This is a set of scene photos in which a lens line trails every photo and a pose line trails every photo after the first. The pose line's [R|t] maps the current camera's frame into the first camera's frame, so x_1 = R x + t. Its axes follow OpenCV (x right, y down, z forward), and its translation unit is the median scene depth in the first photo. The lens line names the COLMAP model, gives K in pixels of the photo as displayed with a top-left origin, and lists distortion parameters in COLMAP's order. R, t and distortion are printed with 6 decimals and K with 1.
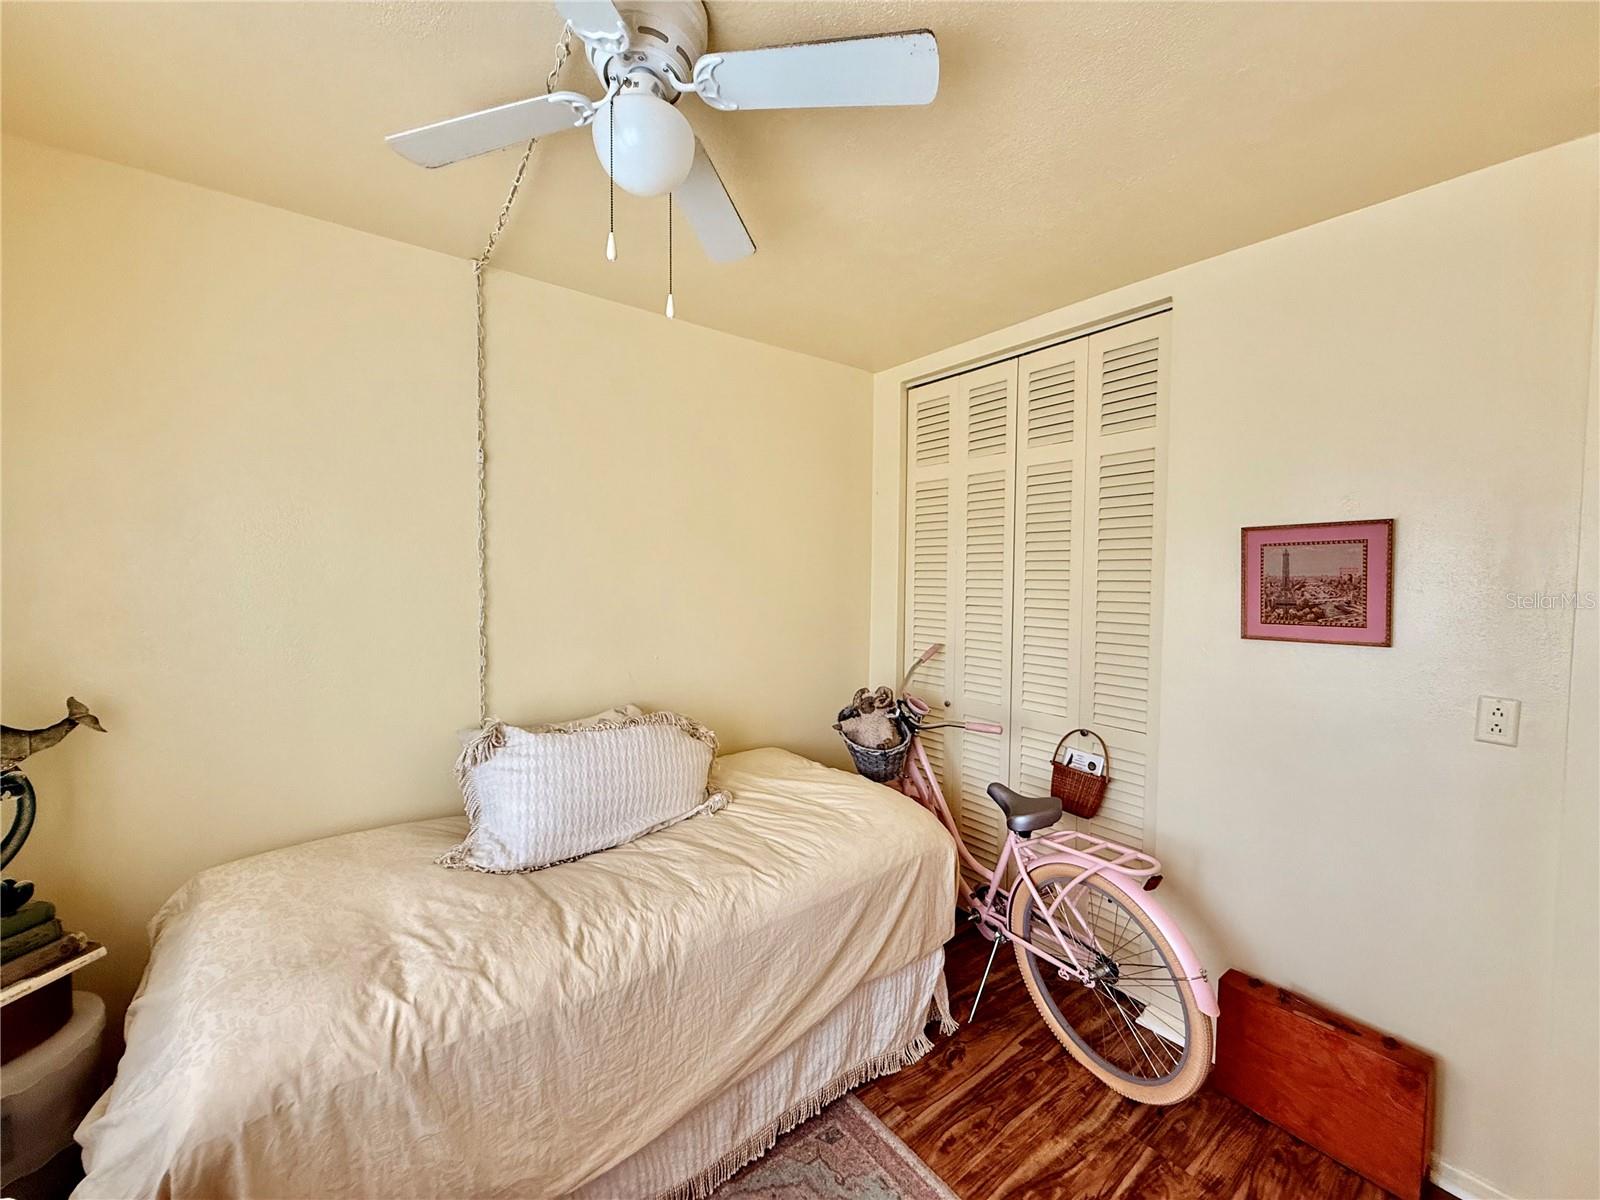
lens RADIAL K [[637.5, 0, 800.0], [0, 637.5, 600.0], [0, 0, 1]] dist [0.000072, 0.000052]
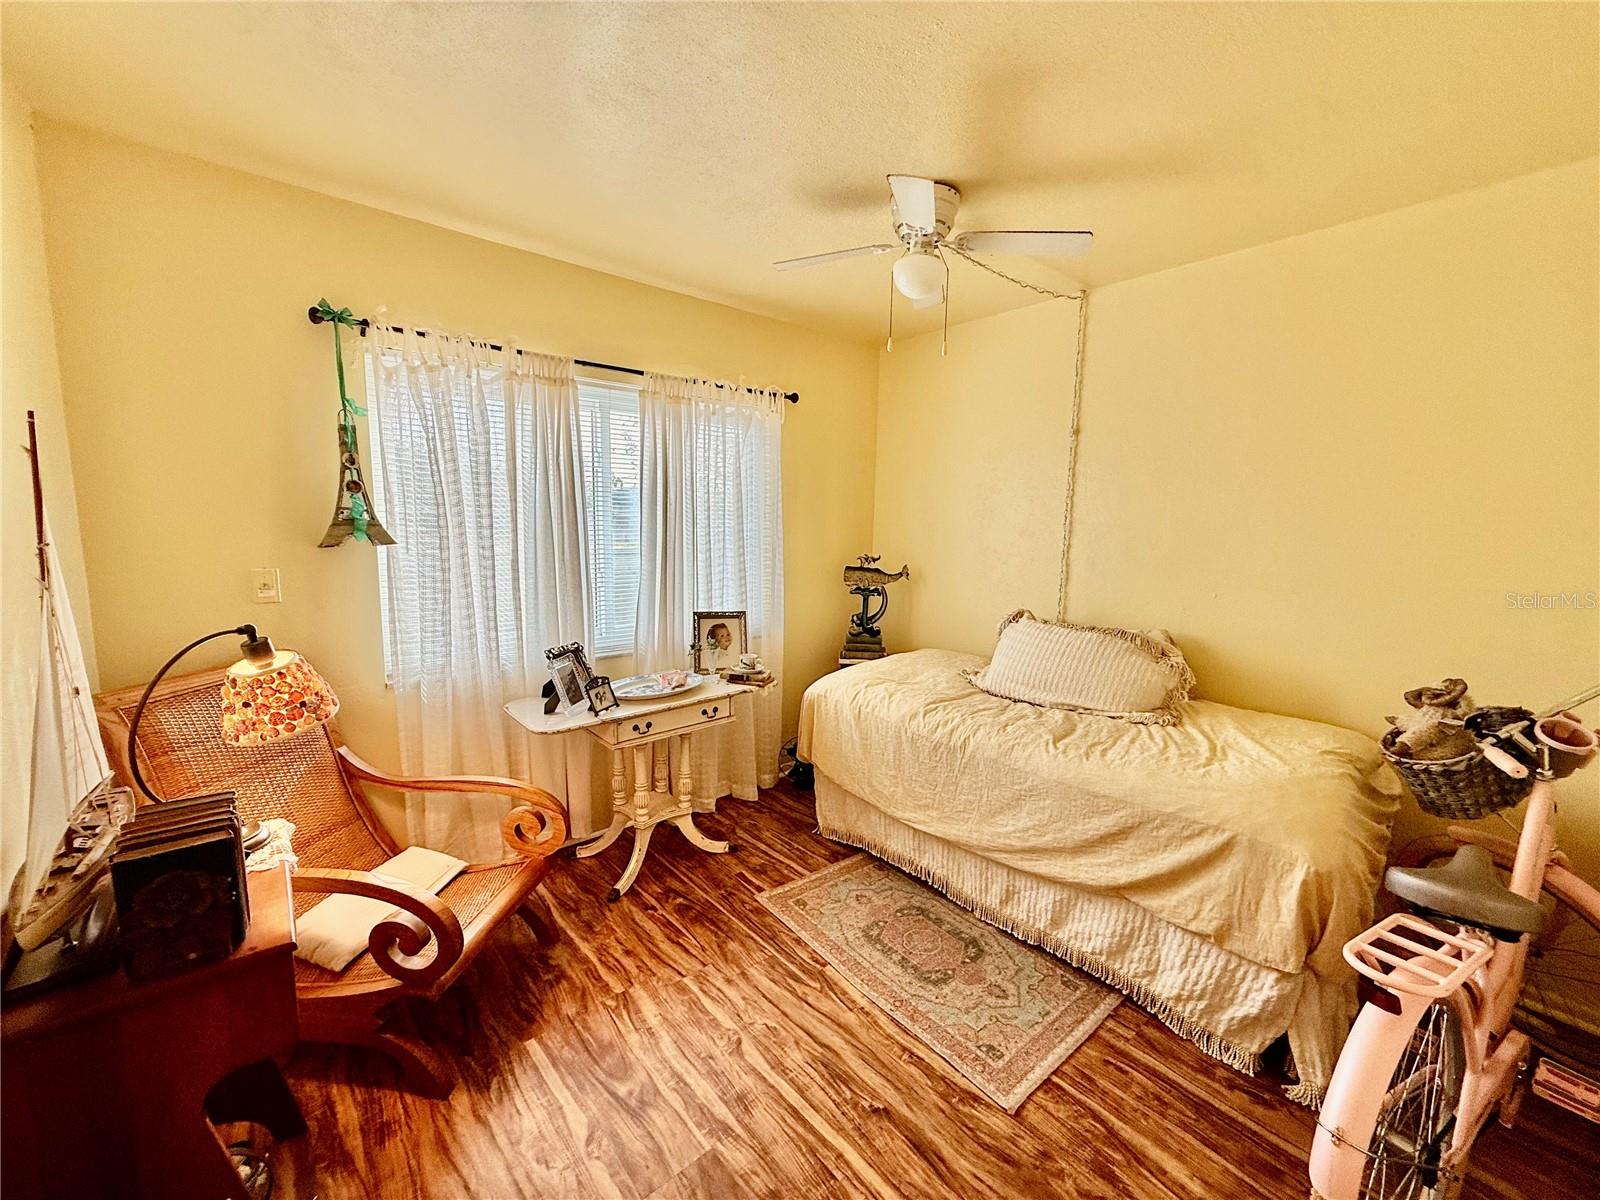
lens RADIAL K [[637.5, 0, 800.0], [0, 637.5, 600.0], [0, 0, 1]] dist [0.000072, 0.000052]
pose [[0.053263, 0.117087, -0.991692, 1.091294], [-0.063193, 0.991507, 0.113671, 0.027184], [0.996579, 0.056613, 0.060210, 0.378591]]
